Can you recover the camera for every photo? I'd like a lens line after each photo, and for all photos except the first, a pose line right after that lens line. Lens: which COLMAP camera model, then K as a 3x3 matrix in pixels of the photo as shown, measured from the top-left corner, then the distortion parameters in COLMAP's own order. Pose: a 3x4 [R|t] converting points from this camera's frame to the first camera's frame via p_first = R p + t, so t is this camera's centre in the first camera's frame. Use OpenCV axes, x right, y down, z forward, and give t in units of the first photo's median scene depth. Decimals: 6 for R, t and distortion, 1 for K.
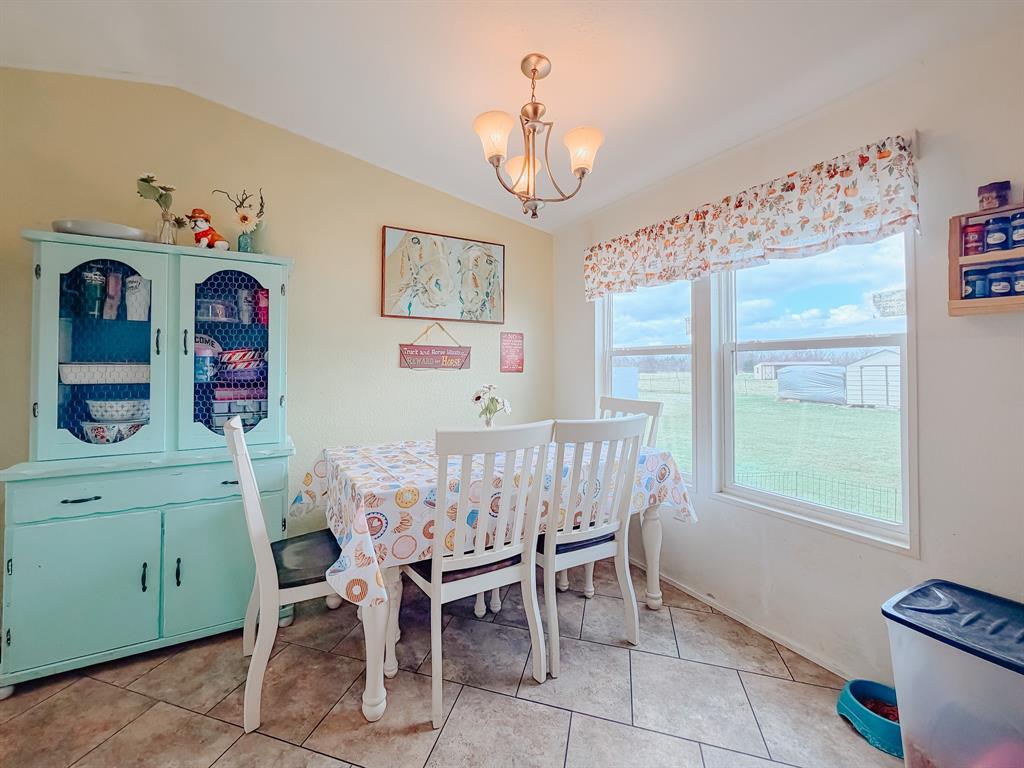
lens RADIAL K [[433.9, 0, 481.3], [0, 433.9, 357.3], [0, 0, 1]] dist [-0.000487, 0.000073]
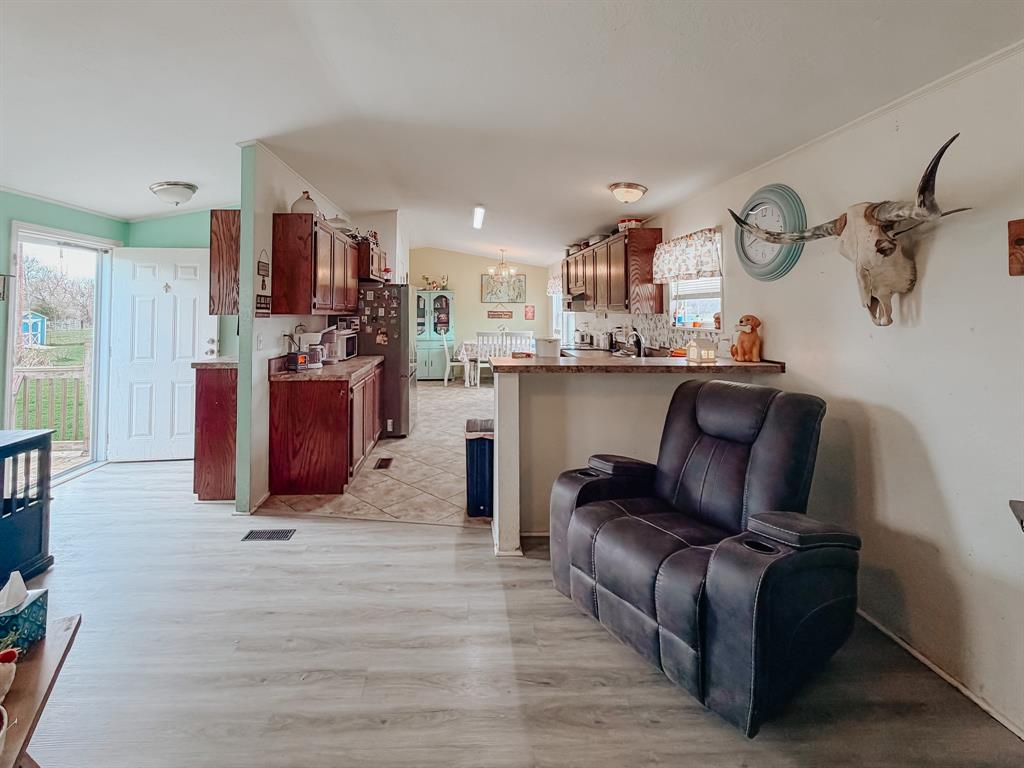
lens RADIAL K [[446.3, 0, 437.0], [0, 446.3, 294.3], [0, 0, 1]] dist [0.002182, 0.000348]
pose [[0.871771, -0.018884, -0.489550, 1.679680], [0.013361, 0.999802, -0.014773, -0.167702], [0.489732, 0.006338, 0.871850, -3.108380]]
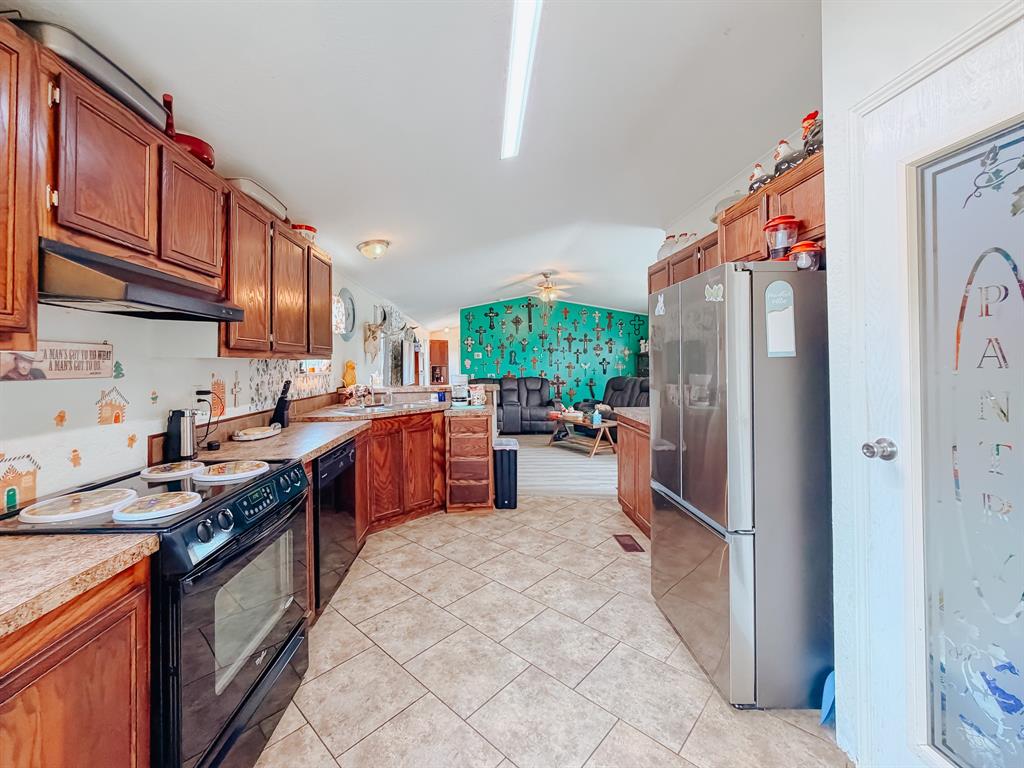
lens RADIAL K [[424.4, 0, 488.1], [0, 424.4, 359.3], [0, 0, 1]] dist [0.001877, -0.000011]
pose [[-0.904930, 0.011966, 0.425392, 0.114603], [-0.000893, 0.999549, -0.030016, -0.043440], [-0.425559, -0.027543, -0.904511, 0.545018]]
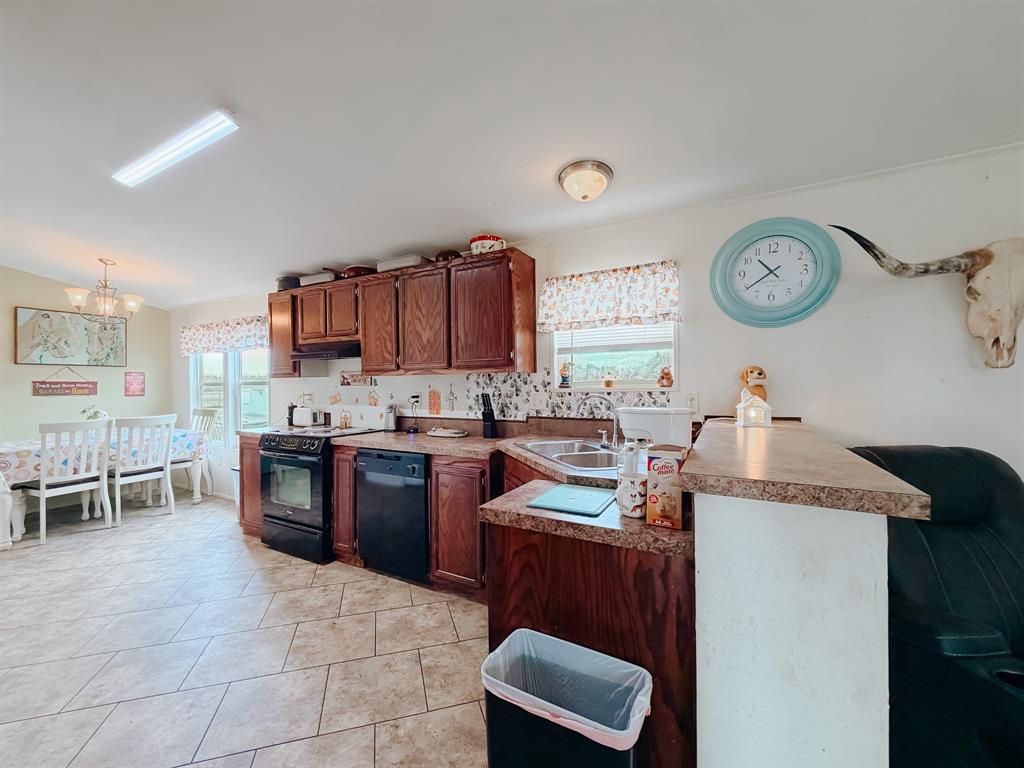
lens RADIAL K [[431.3, 0, 500.4], [0, 431.3, 381.6], [0, 0, 1]] dist [-0.001464, 0.000091]
pose [[0.835737, -0.009466, 0.549049, 0.582553], [0.000458, 0.999863, 0.016542, -0.083855], [-0.549130, -0.013573, 0.835627, -1.931860]]
